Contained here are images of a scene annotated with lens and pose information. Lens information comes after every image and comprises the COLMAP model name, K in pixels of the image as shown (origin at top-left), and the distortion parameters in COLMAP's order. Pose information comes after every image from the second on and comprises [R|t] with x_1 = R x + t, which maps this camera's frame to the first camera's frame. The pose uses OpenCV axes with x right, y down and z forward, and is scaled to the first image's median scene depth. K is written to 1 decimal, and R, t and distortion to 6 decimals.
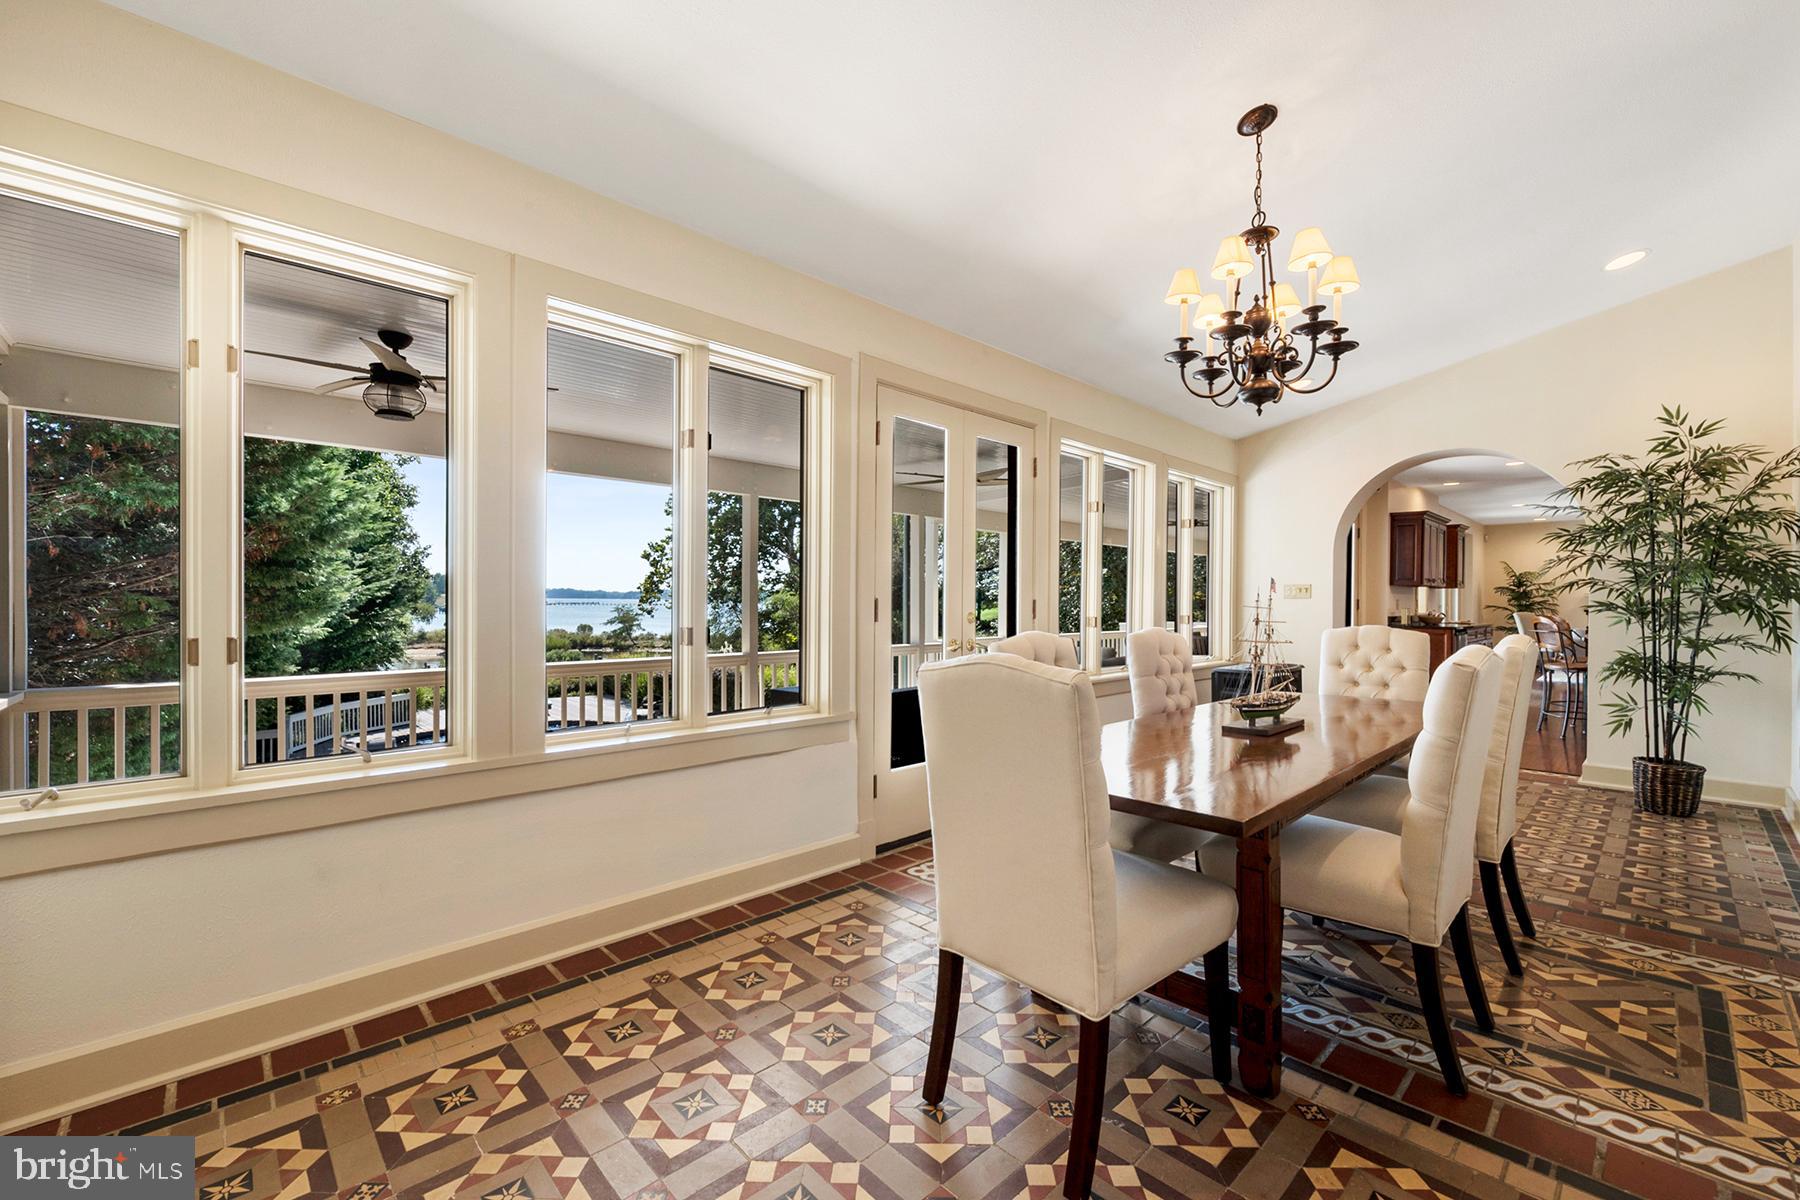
lens RADIAL K [[733.8, 0, 902.7], [0, 733.8, 606.1], [0, 0, 1]] dist [0.000382, -0.000087]
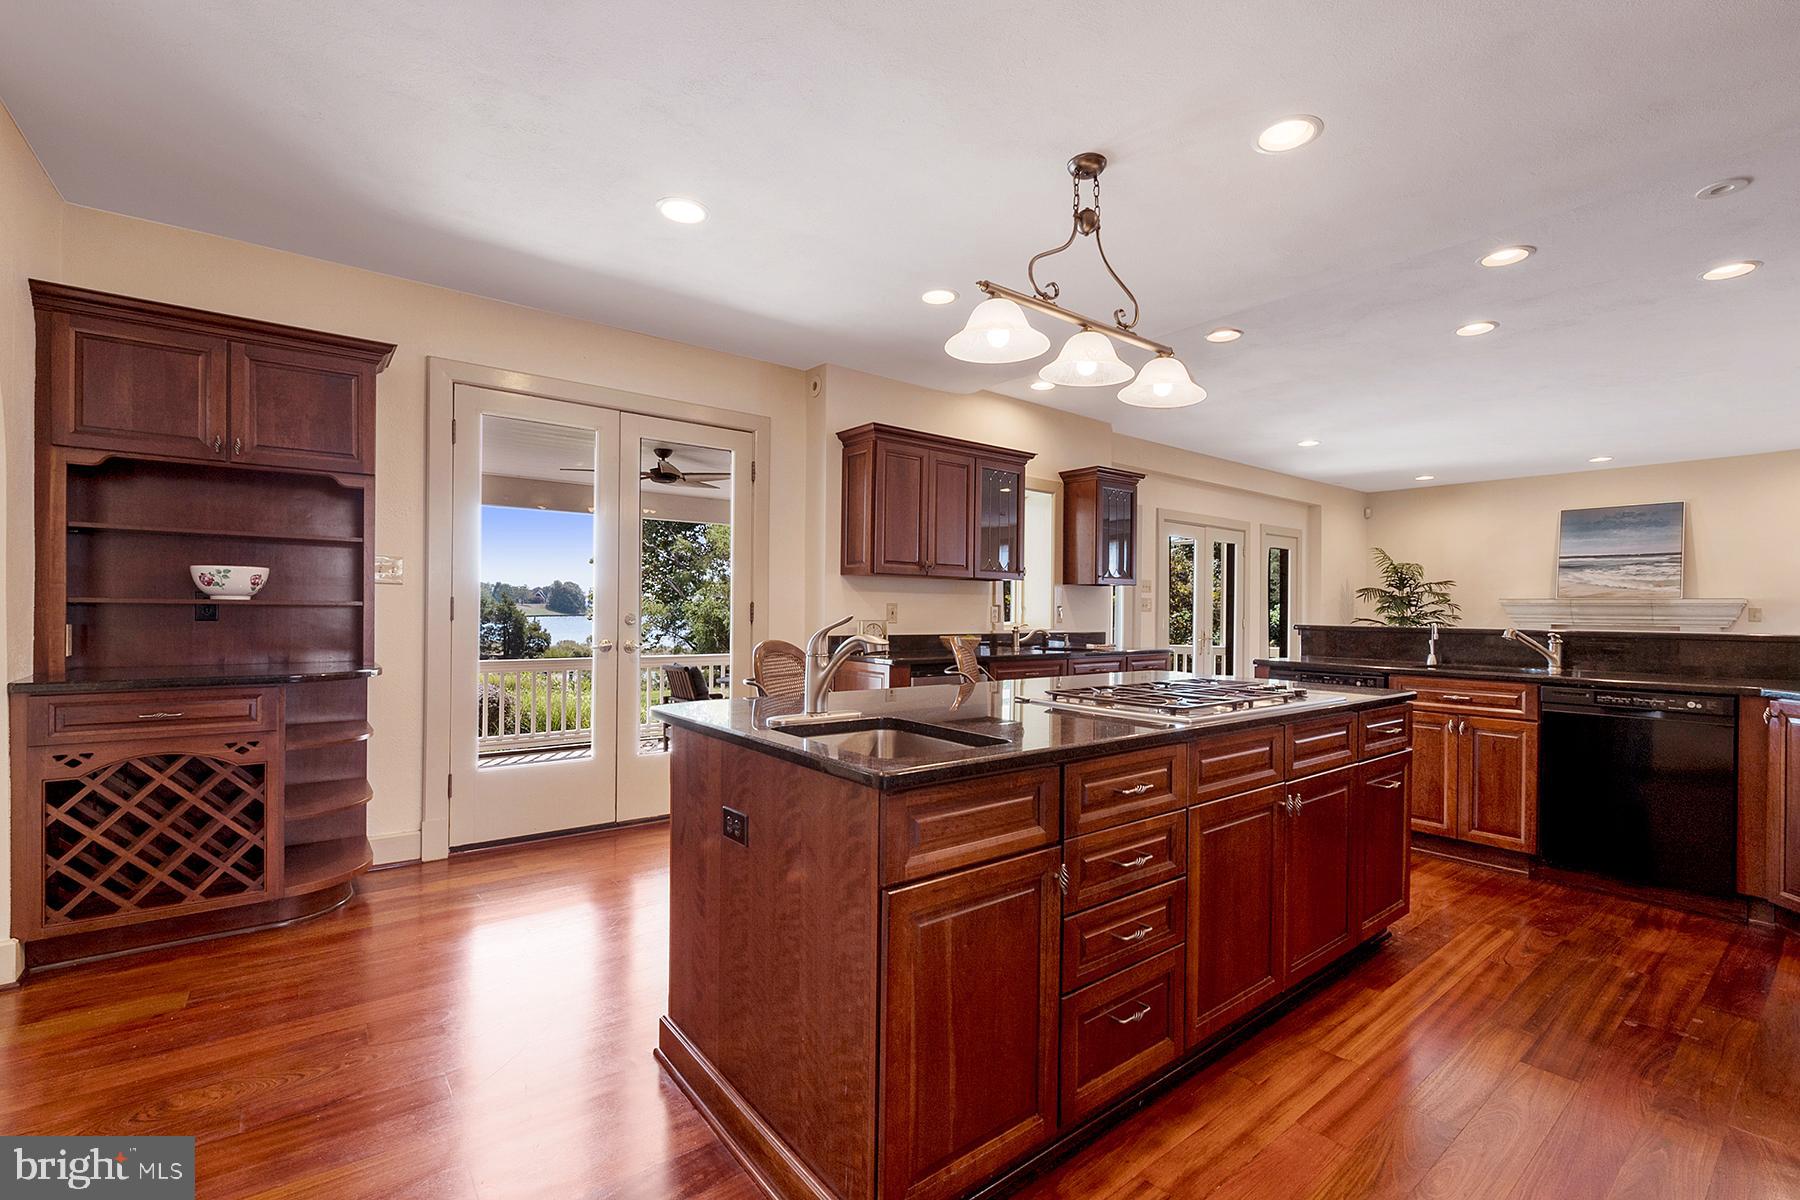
lens RADIAL K [[777.8, 0, 899.5], [0, 777.8, 610.5], [0, 0, 1]] dist [-0.013674, -0.000367]
pose [[0.993370, 0.003778, -0.114897, 0.498852], [-0.004873, 0.999945, -0.009251, 0.000728], [0.114856, 0.009749, 0.993334, 0.307373]]
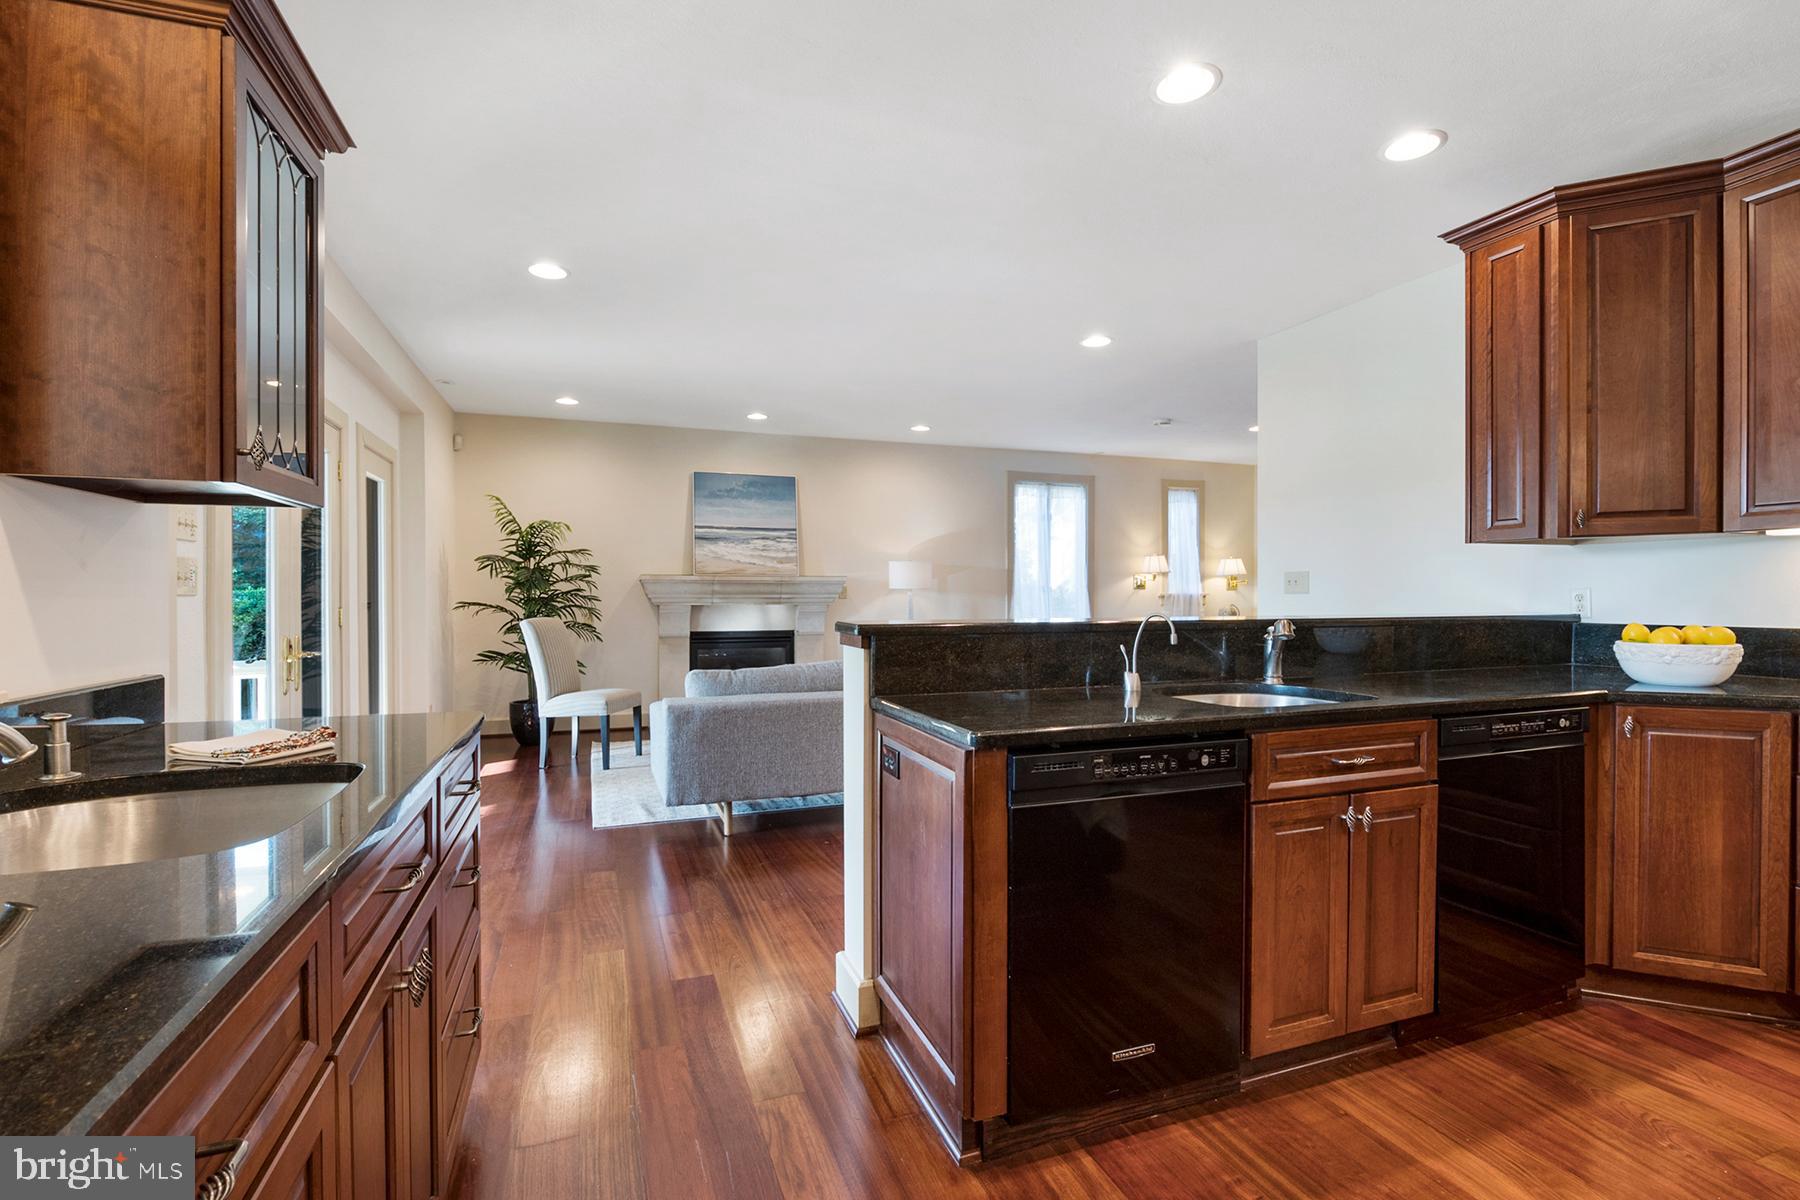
lens RADIAL K [[819.6, 0, 904.9], [0, 819.6, 601.2], [0, 0, 1]] dist [-0.004092, -0.000215]
pose [[0.394186, -0.014047, 0.918923, 0.496345], [0.011045, 0.999883, 0.010547, -0.003285], [-0.918964, 0.005992, 0.394295, 0.619899]]
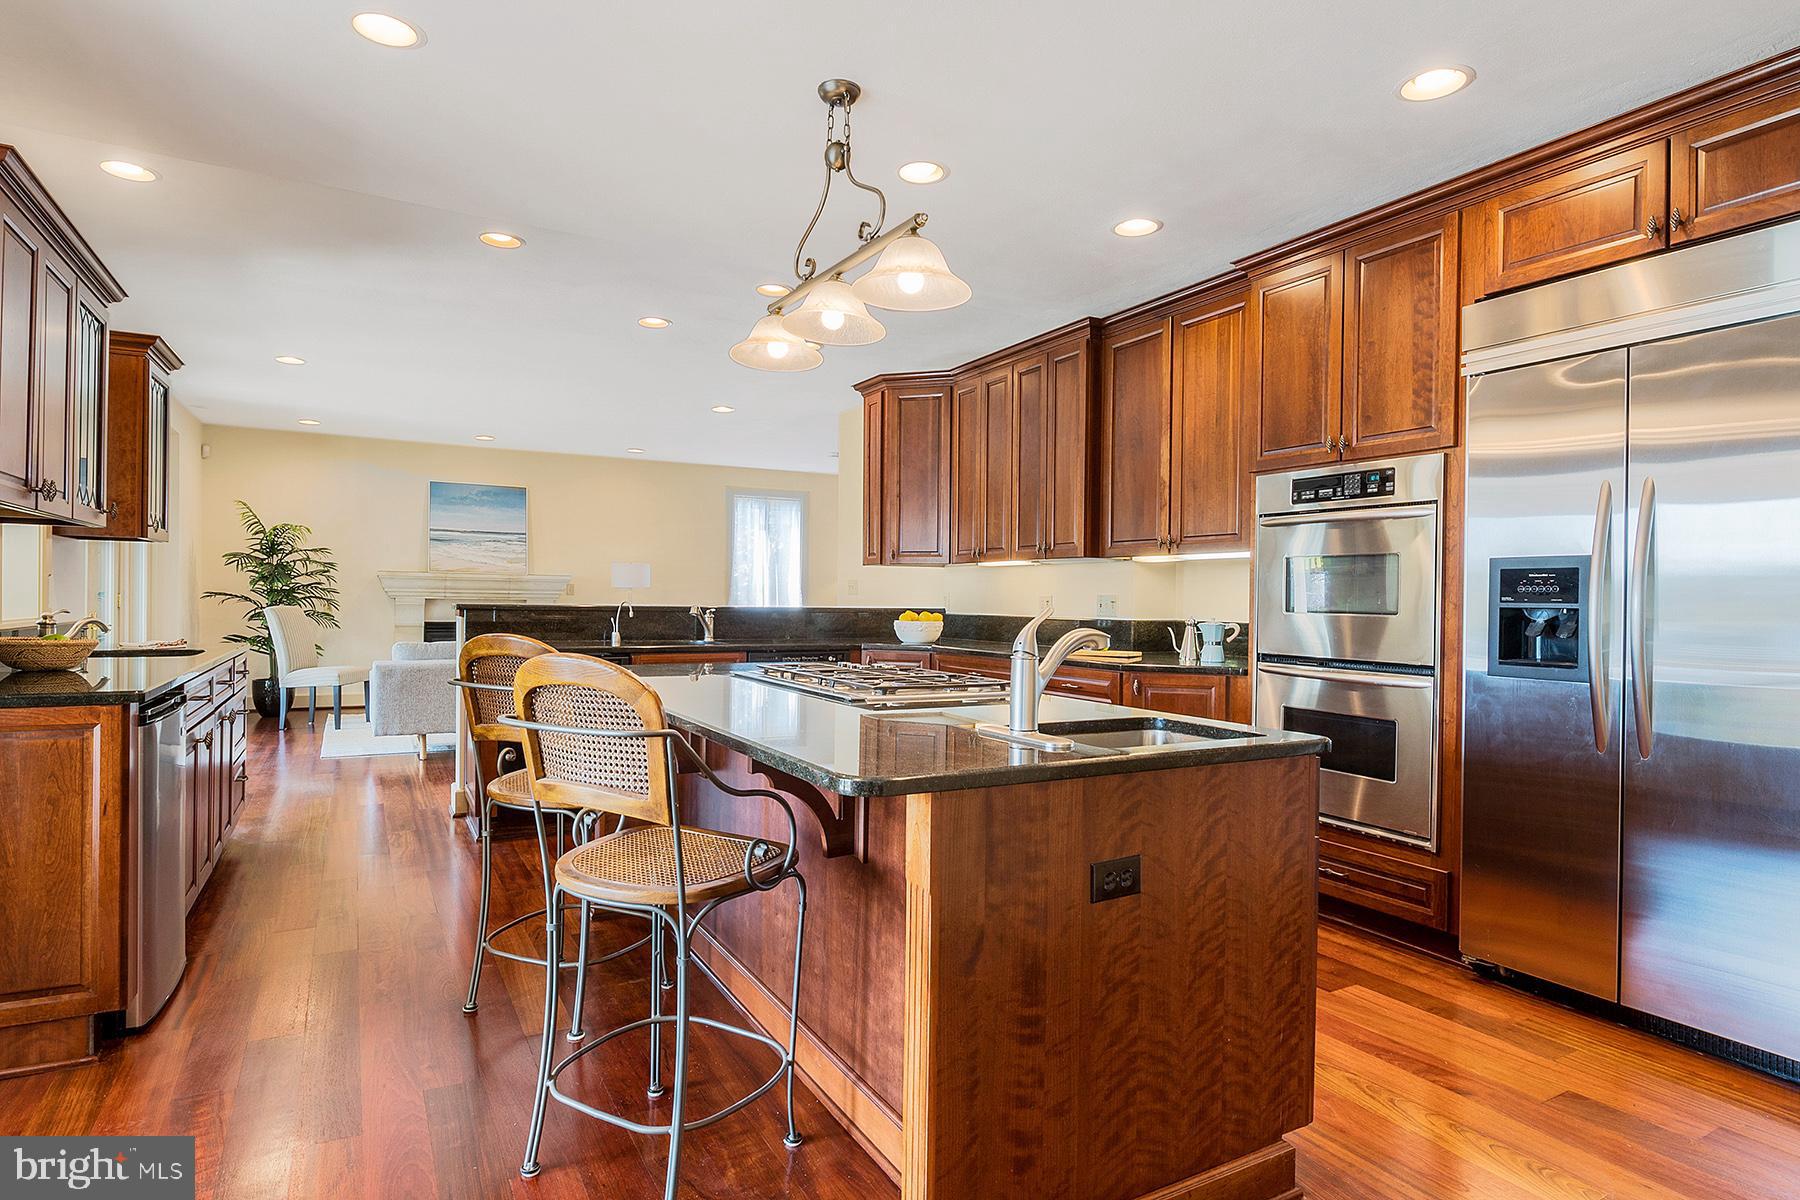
lens RADIAL K [[976.6, 0, 895.1], [0, 976.6, 607.1], [0, 0, 1]] dist [-0.000805, -0.000254]
pose [[0.262738, -0.011570, 0.964798, 0.322842], [-0.004989, 0.999898, 0.013349, -0.001671], [-0.964854, -0.008320, 0.262653, 0.429866]]
